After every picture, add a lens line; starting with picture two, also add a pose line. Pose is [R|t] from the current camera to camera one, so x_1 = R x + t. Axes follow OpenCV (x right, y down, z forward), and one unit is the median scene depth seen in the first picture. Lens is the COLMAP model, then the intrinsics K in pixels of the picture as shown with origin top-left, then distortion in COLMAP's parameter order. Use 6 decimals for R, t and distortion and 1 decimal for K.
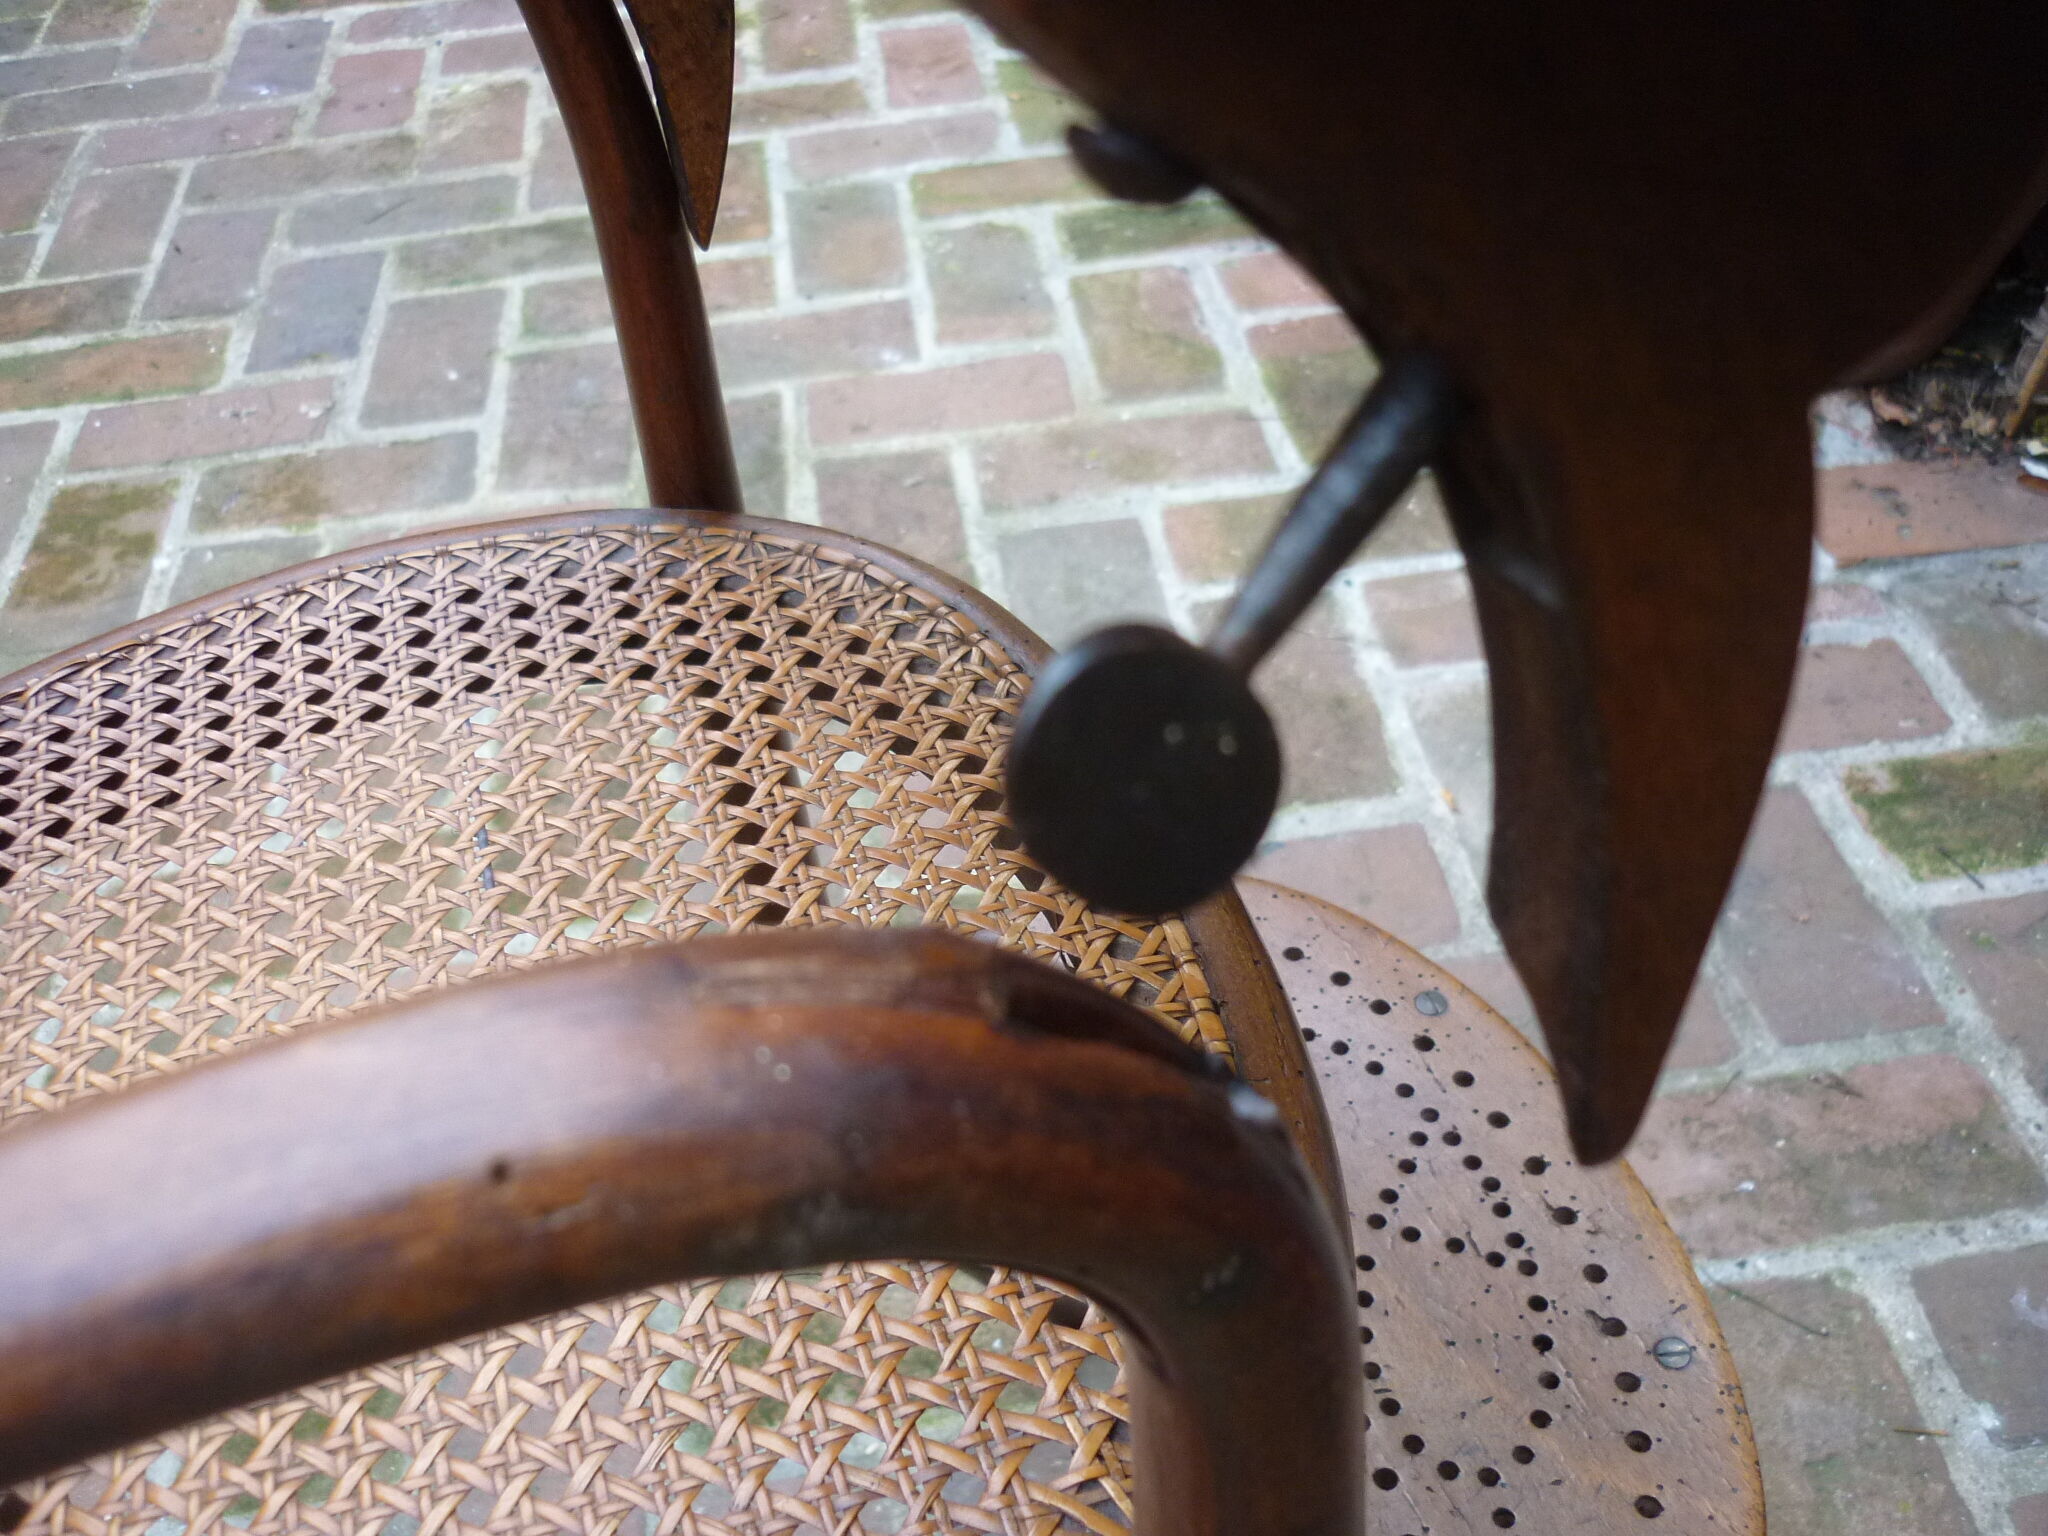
lens RADIAL K [[1963.8, 0, 1018.2], [0, 1963.8, 840.3], [0, 0, 1]] dist [-0.088786, 0.087896]
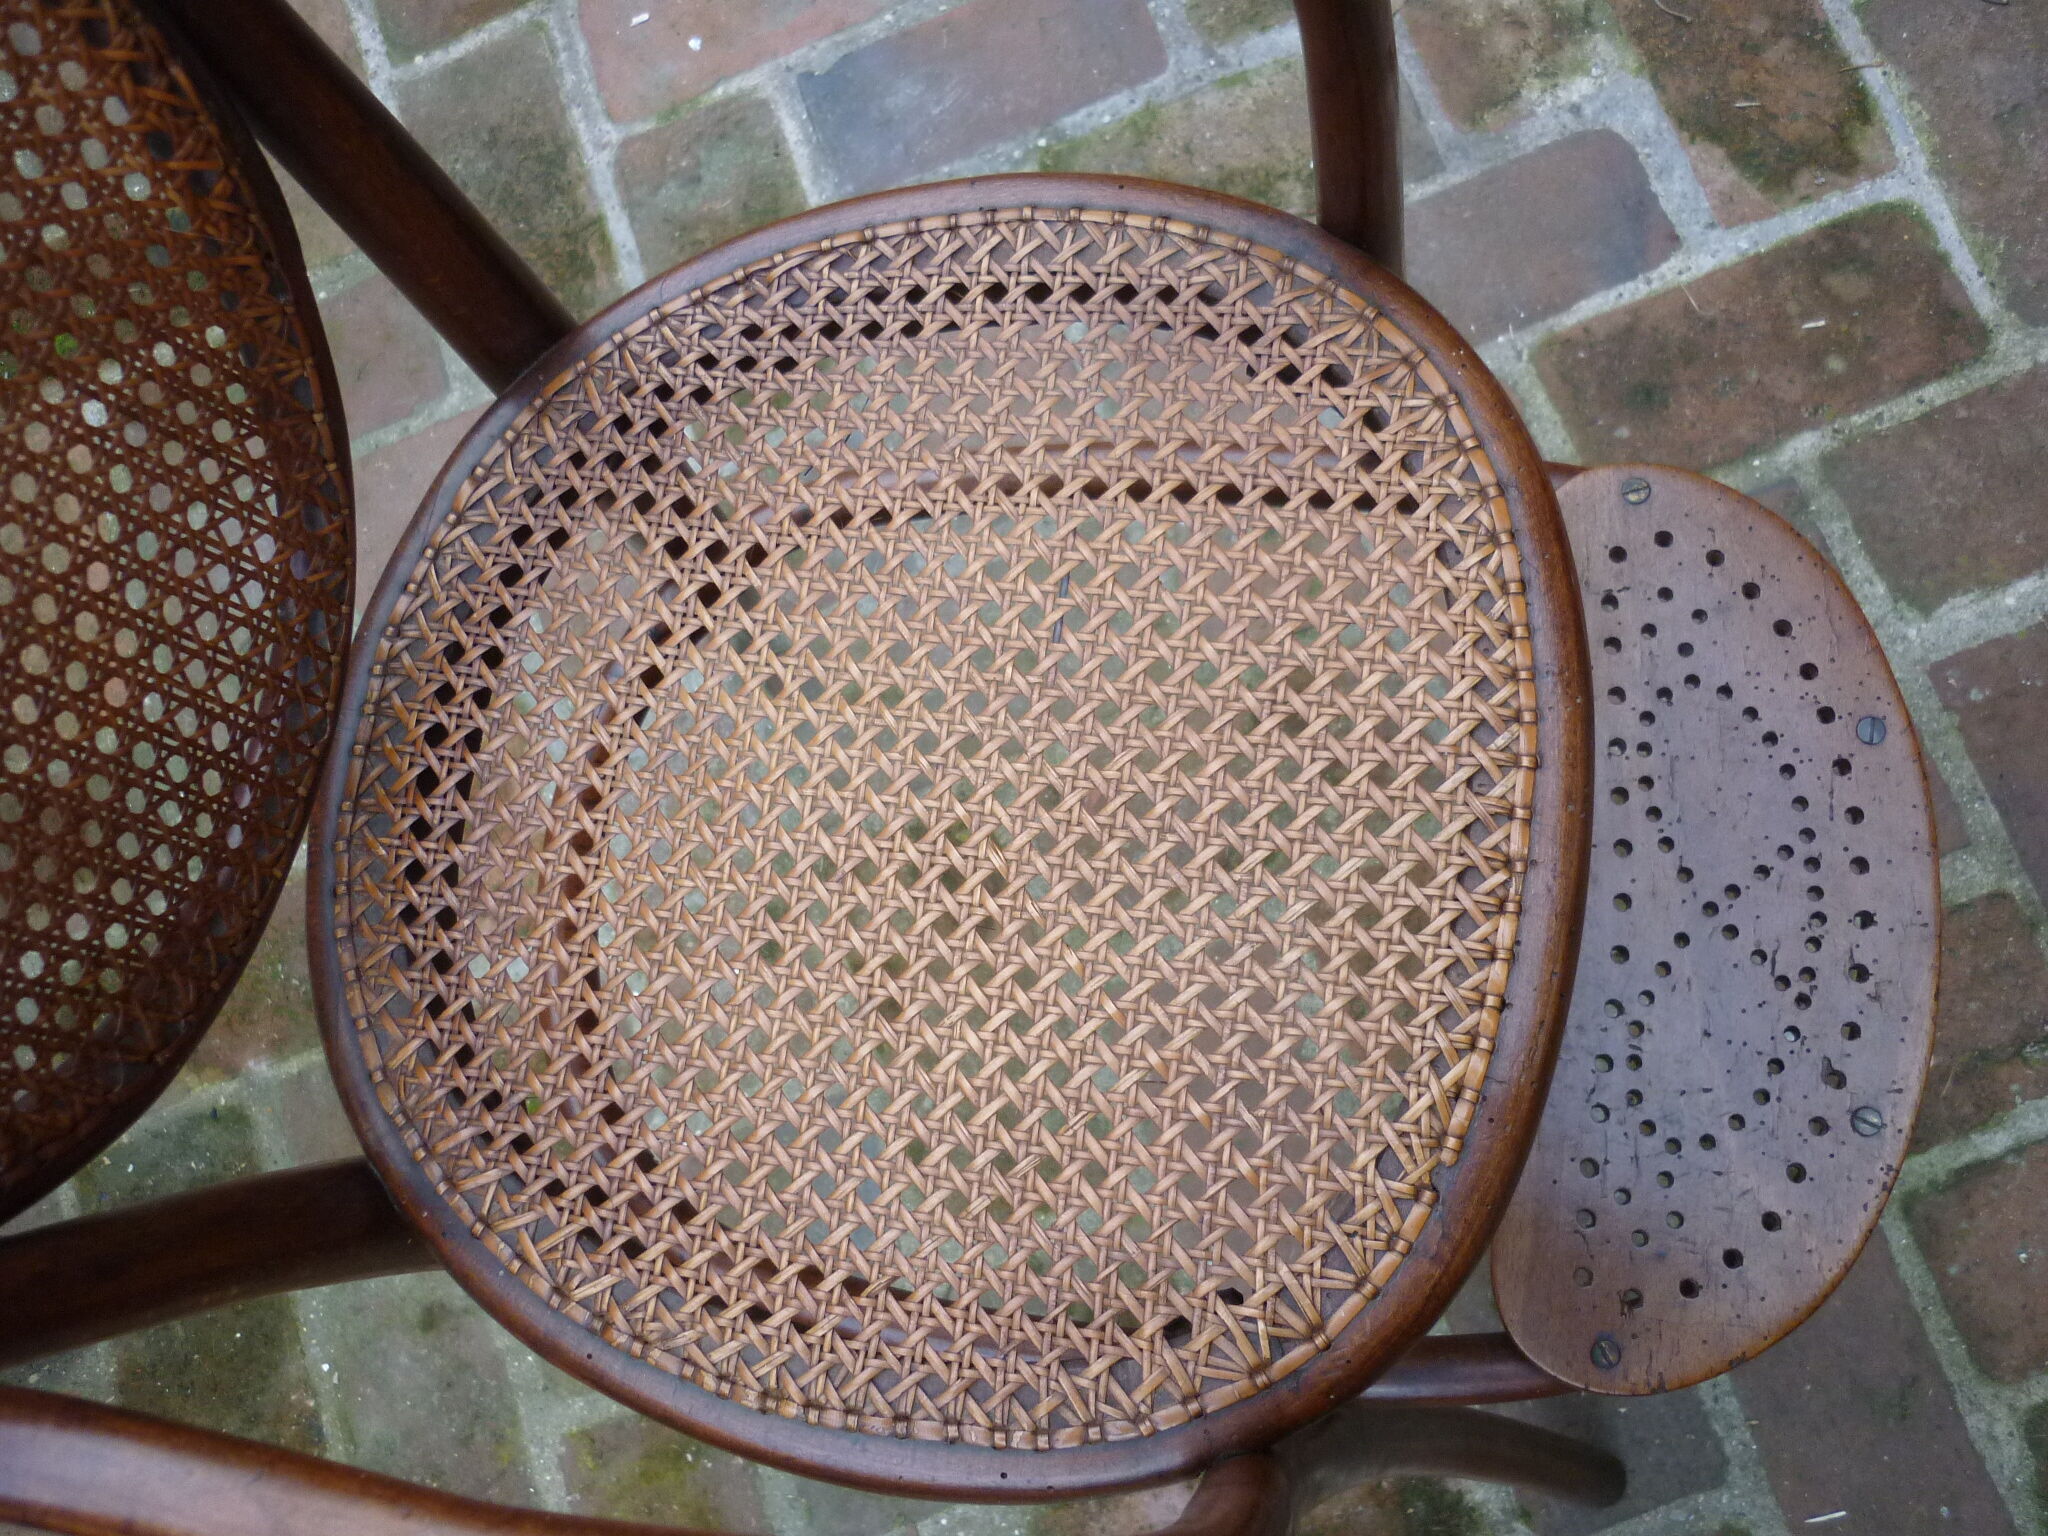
lens RADIAL K [[1963.6, 0, 1021.5], [0, 1963.6, 797.1], [0, 0, 1]] dist [-0.105221, 0.130911]
pose [[0.899669, 0.391113, -0.193974, 0.004525], [-0.196172, 0.759097, 0.620717, -0.590071], [0.390015, -0.520387, 0.759661, -0.060126]]
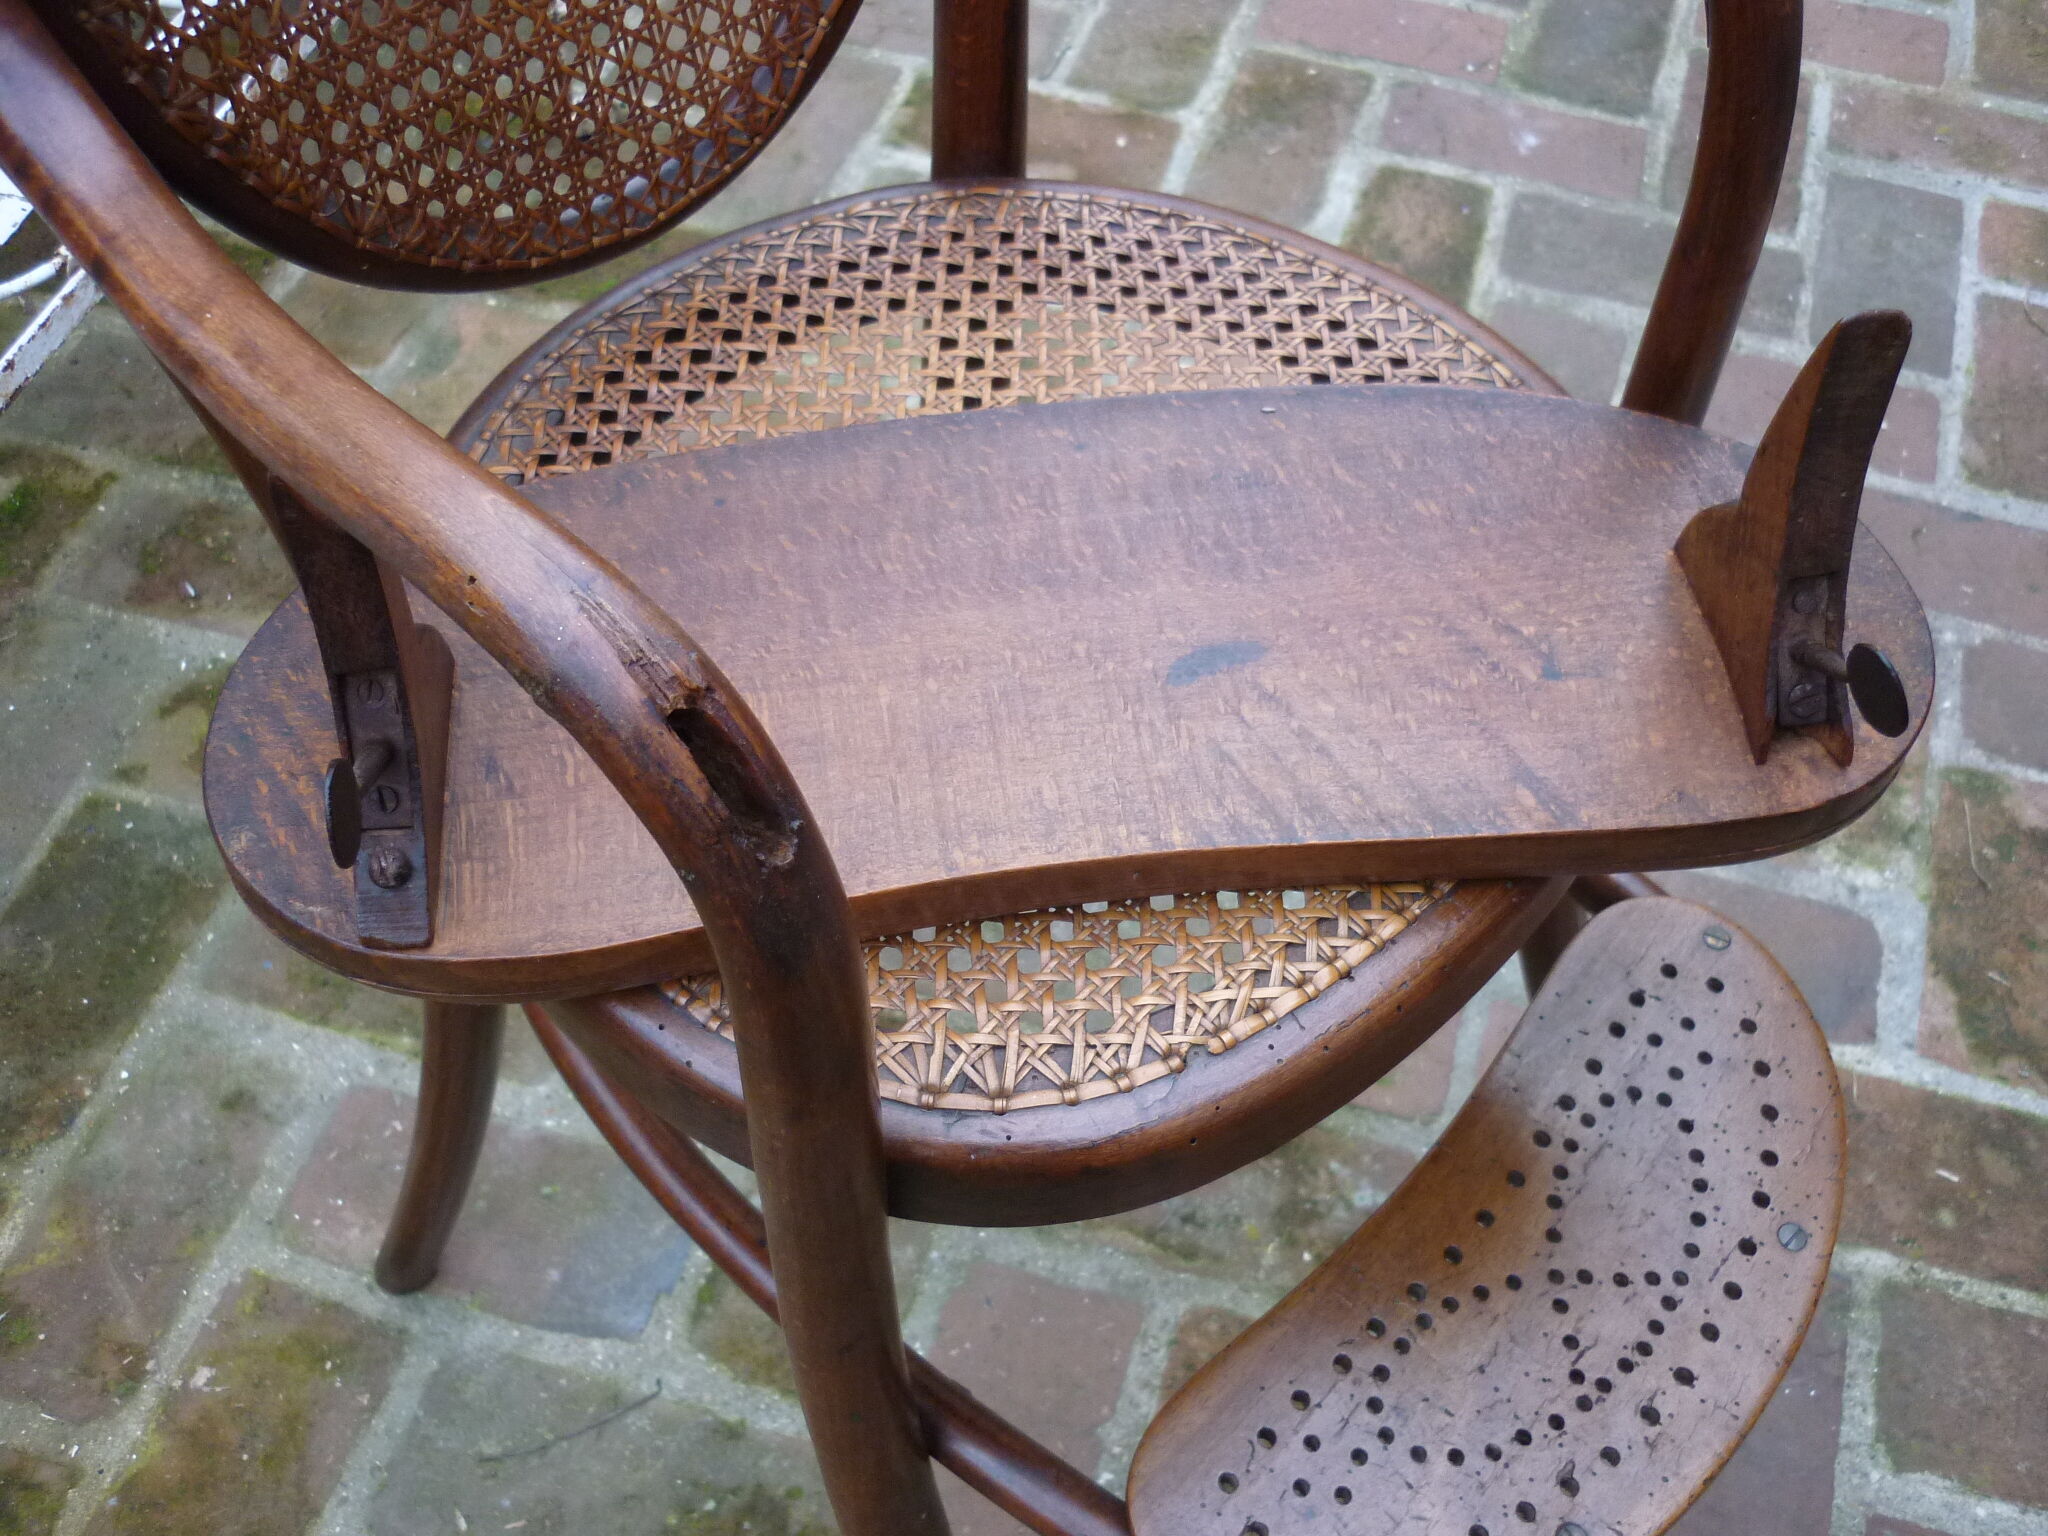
lens RADIAL K [[1963.6, 0, 1021.5], [0, 1963.6, 797.1], [0, 0, 1]] dist [-0.105221, 0.130911]
pose [[0.464675, 0.762236, -0.450637, 0.383110], [-0.639973, 0.640818, 0.424013, -0.316180], [0.611974, 0.091367, 0.785582, -0.165923]]
